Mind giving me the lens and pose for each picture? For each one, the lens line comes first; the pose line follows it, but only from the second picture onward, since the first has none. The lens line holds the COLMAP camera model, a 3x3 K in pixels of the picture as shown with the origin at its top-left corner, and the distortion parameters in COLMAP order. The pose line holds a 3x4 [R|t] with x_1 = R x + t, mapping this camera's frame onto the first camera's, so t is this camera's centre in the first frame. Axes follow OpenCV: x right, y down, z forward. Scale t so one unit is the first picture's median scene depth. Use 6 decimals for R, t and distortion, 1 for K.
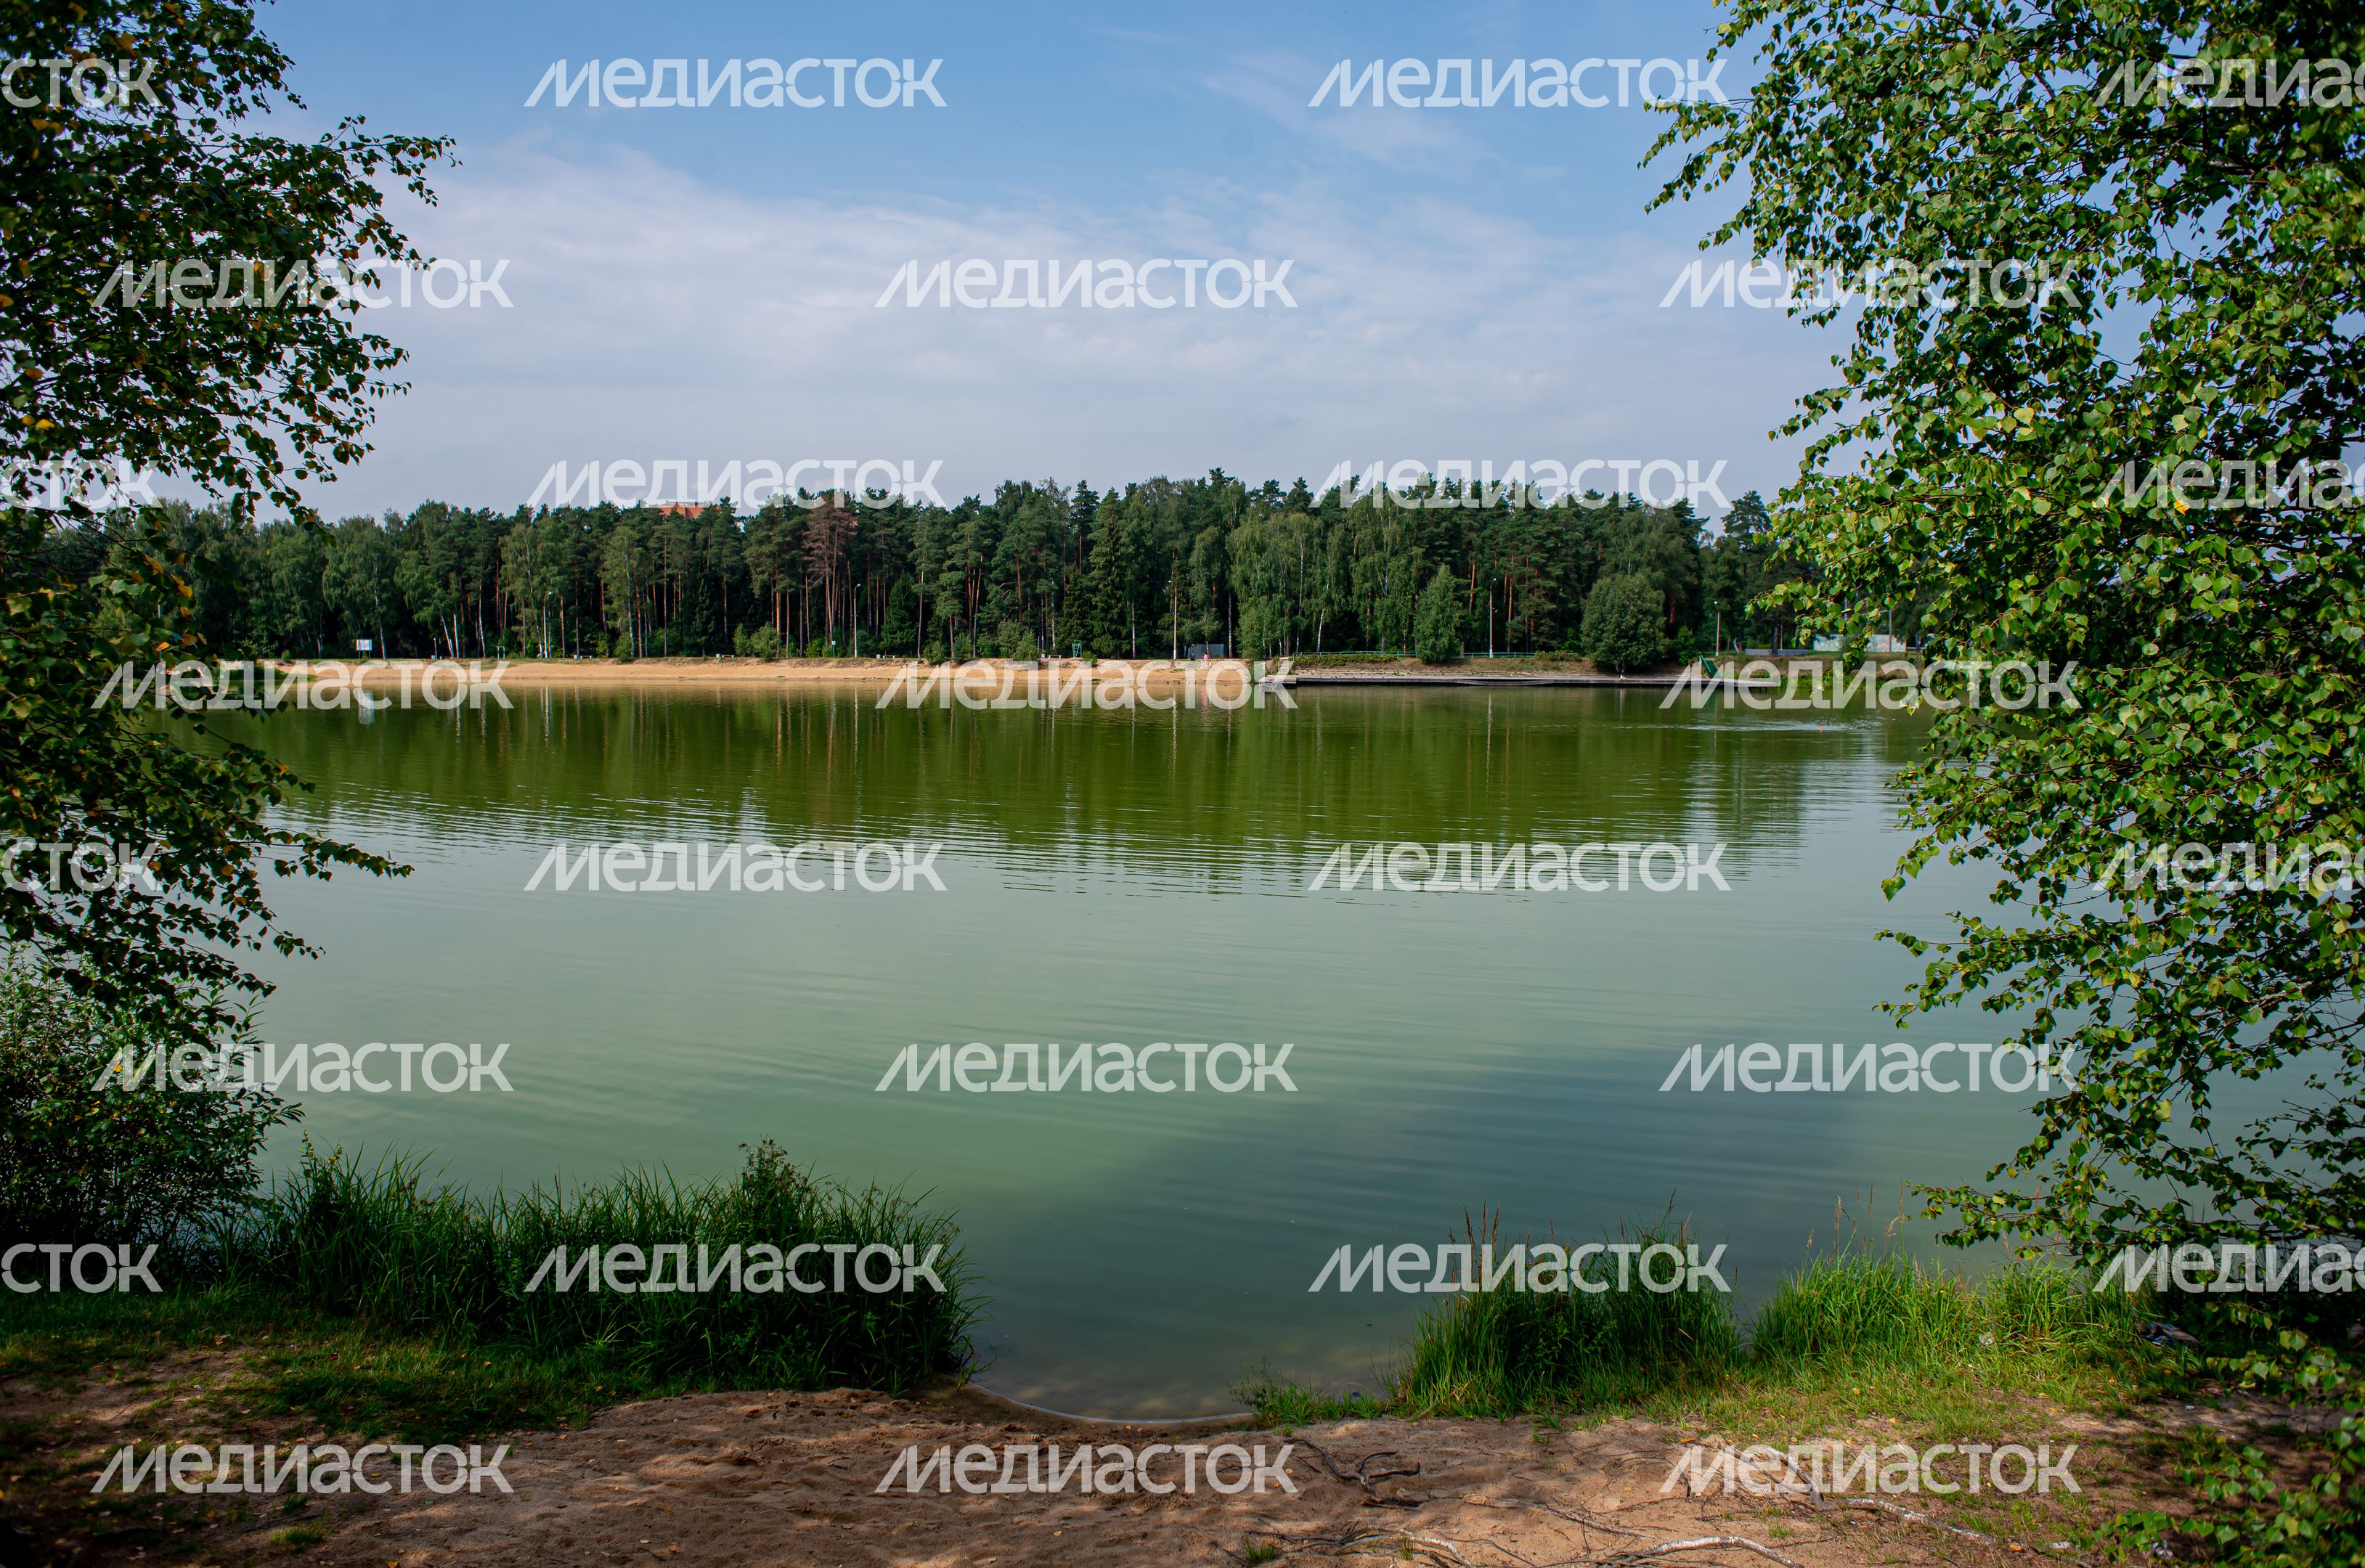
lens RADIAL K [[1082.2, 0, 1182.5], [0, 1082.2, 784.0], [0, 0, 1]] dist [0.000914, -0.000121]
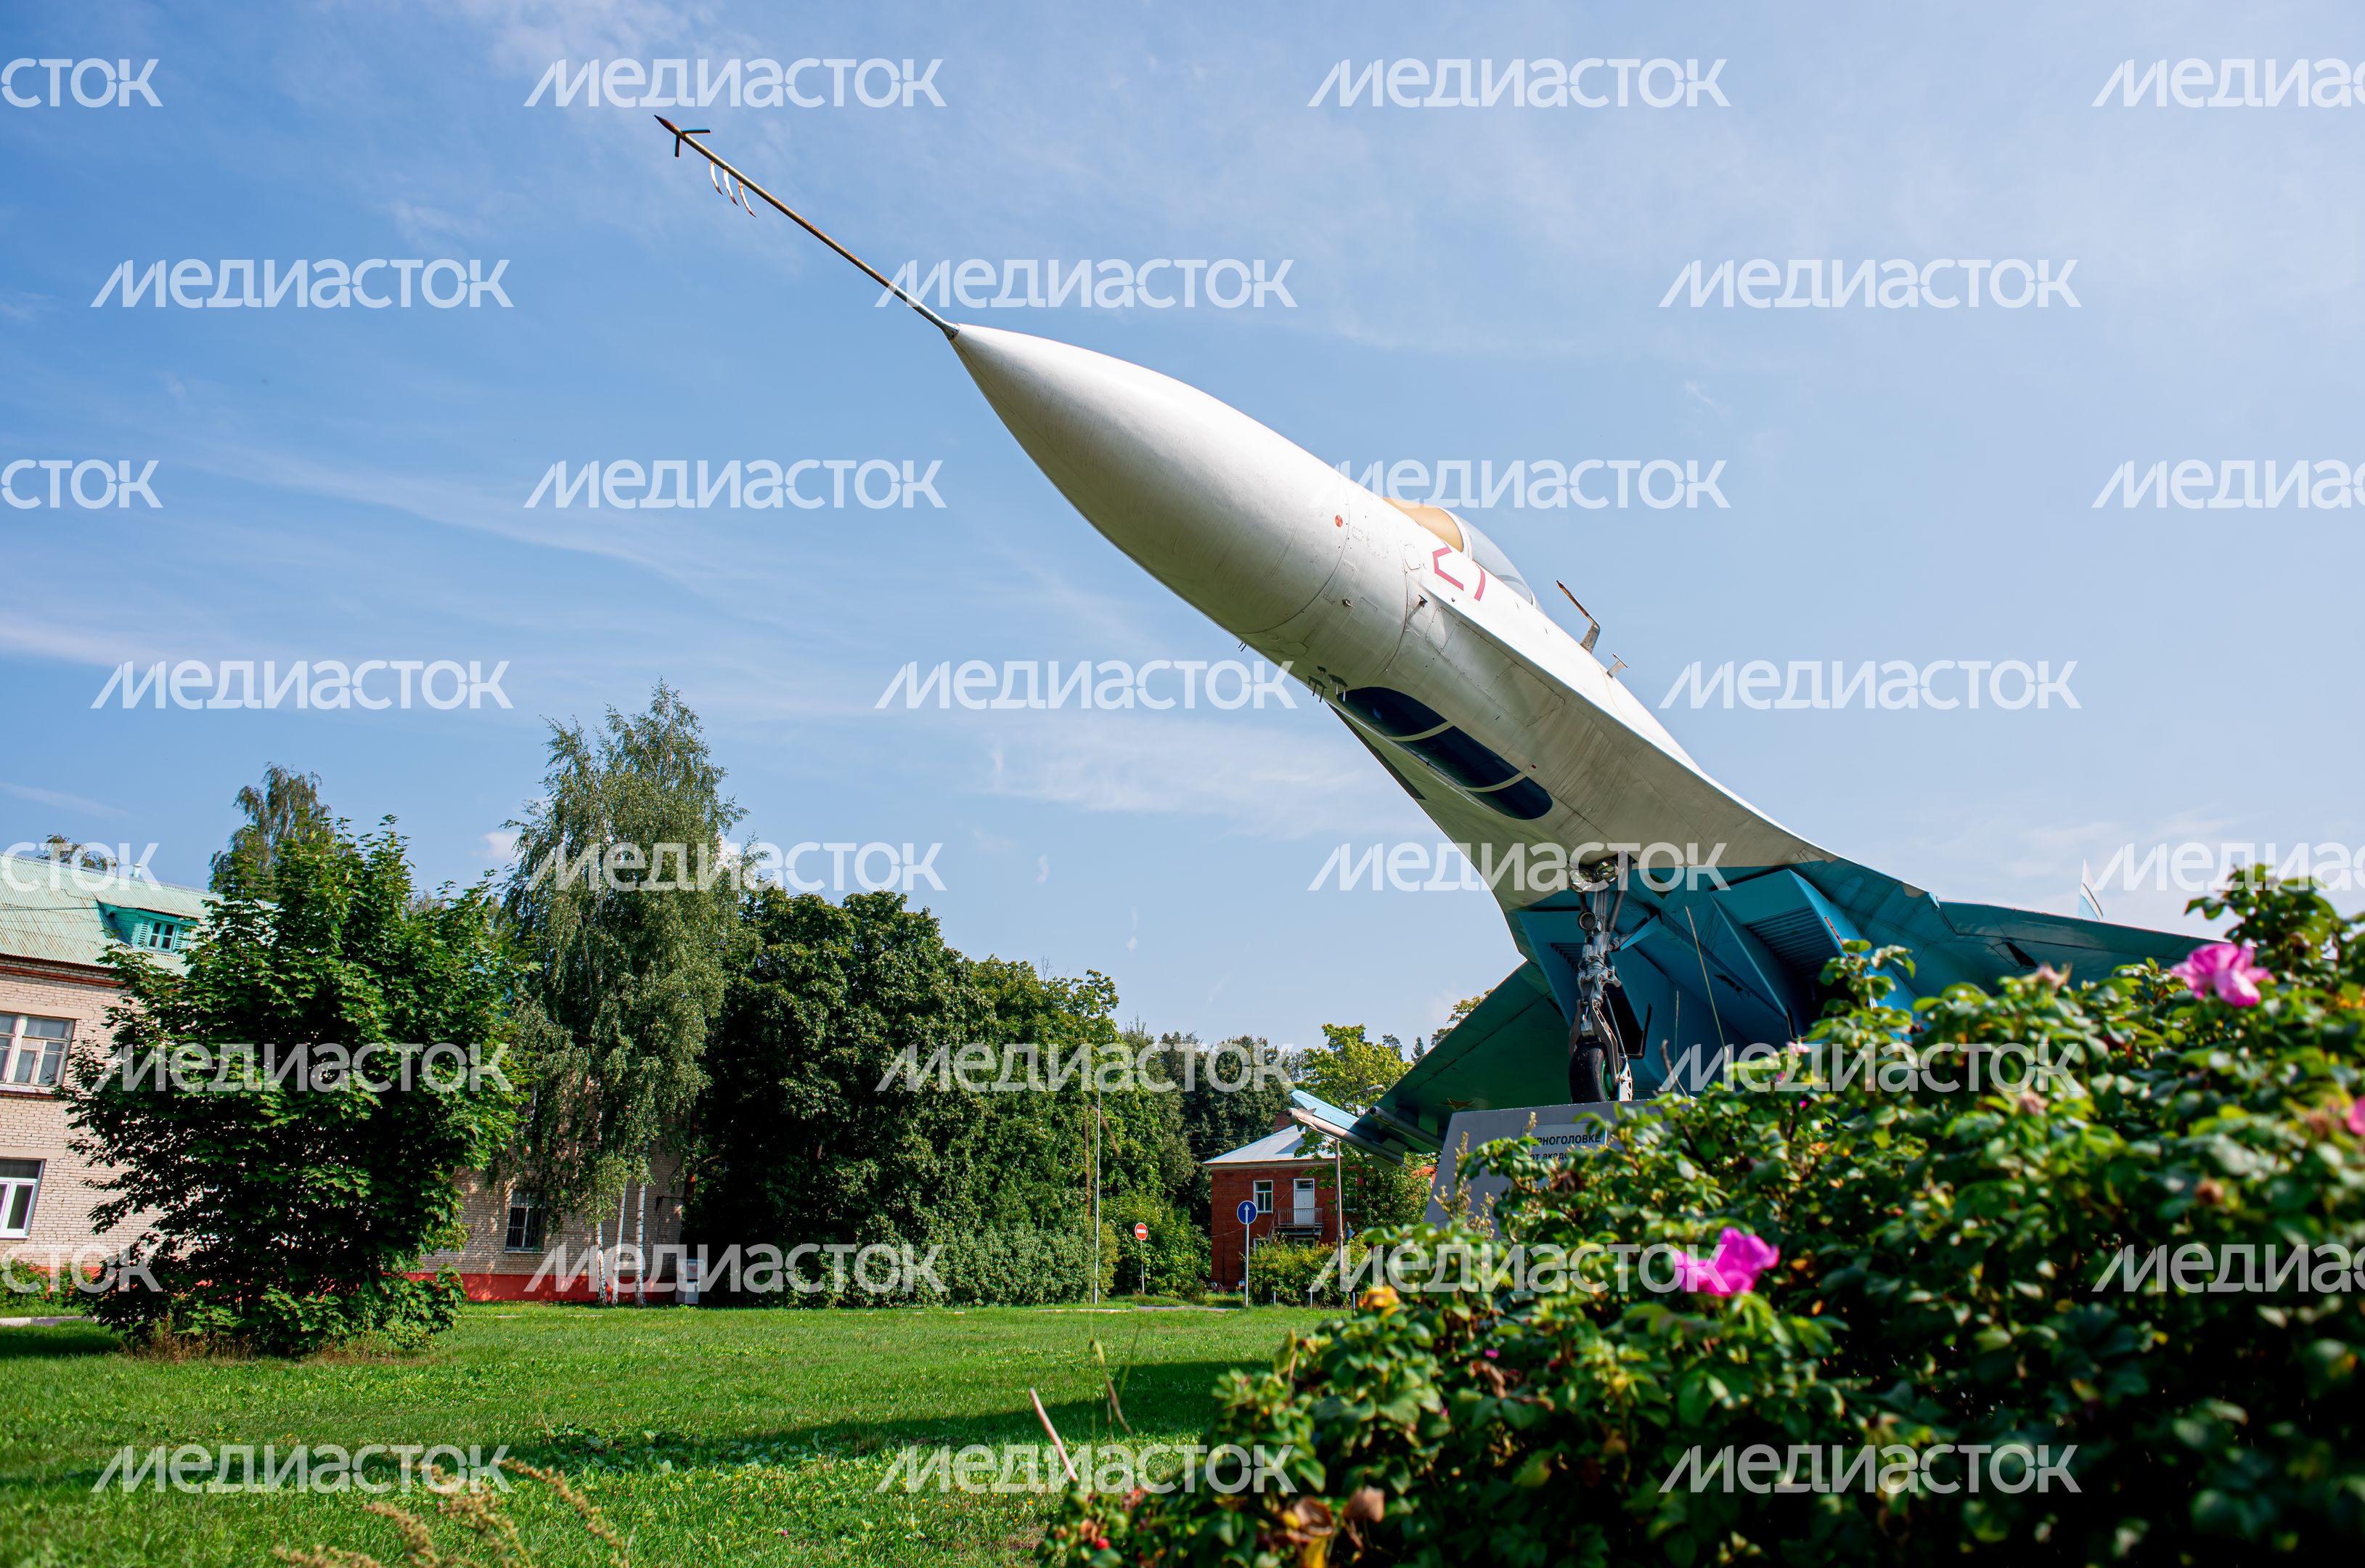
lens RADIAL K [[1082.6, 0, 1182.5], [0, 1082.6, 784.0], [0, 0, 1]] dist [0.000241, -0.000180]
pose [[1.000000, -0.000147, 0.000275, 0.000238], [0.000147, 0.999999, -0.001170, 0.725134], [-0.000275, 0.001170, 0.999999, 0.000380]]
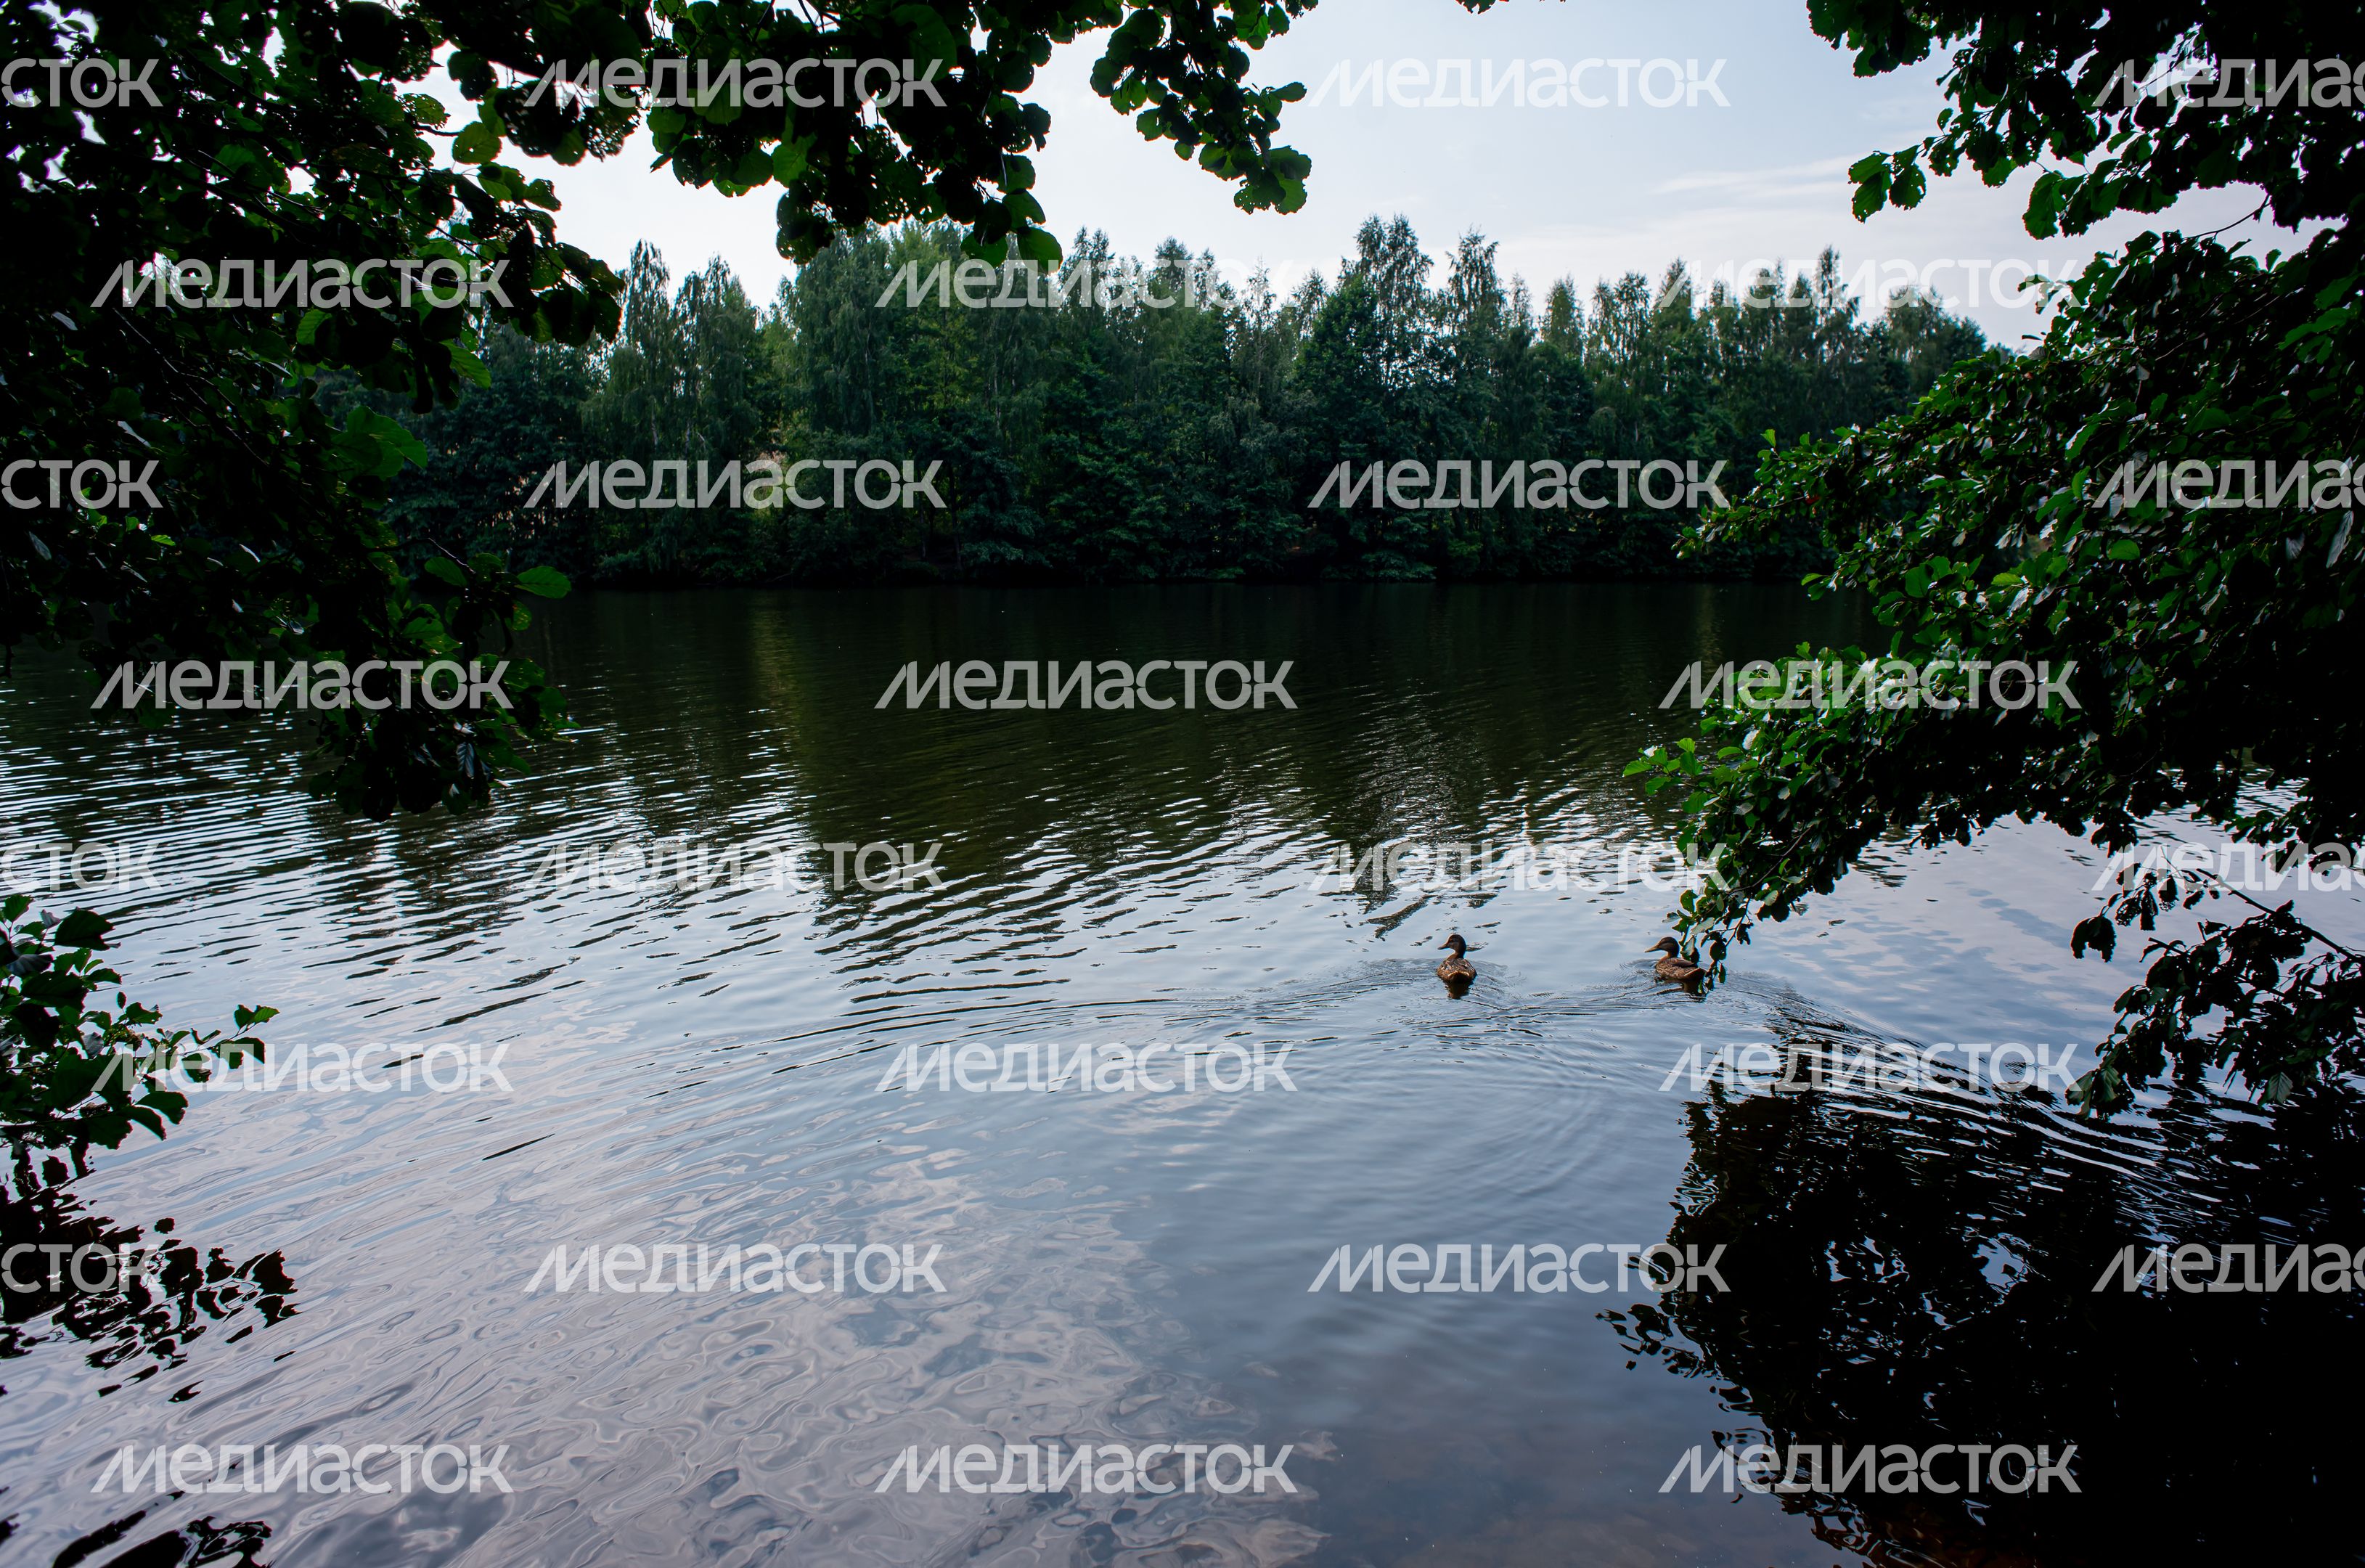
lens RADIAL K [[1082.6, 0, 1182.5], [0, 1082.6, 784.0], [0, 0, 1]] dist [0.000241, -0.000180]
pose [[1.000000, 0.000183, 0.000195, 0.000085], [-0.000183, 1.000000, -0.000625, 0.357606], [-0.000195, 0.000625, 1.000000, -0.000129]]
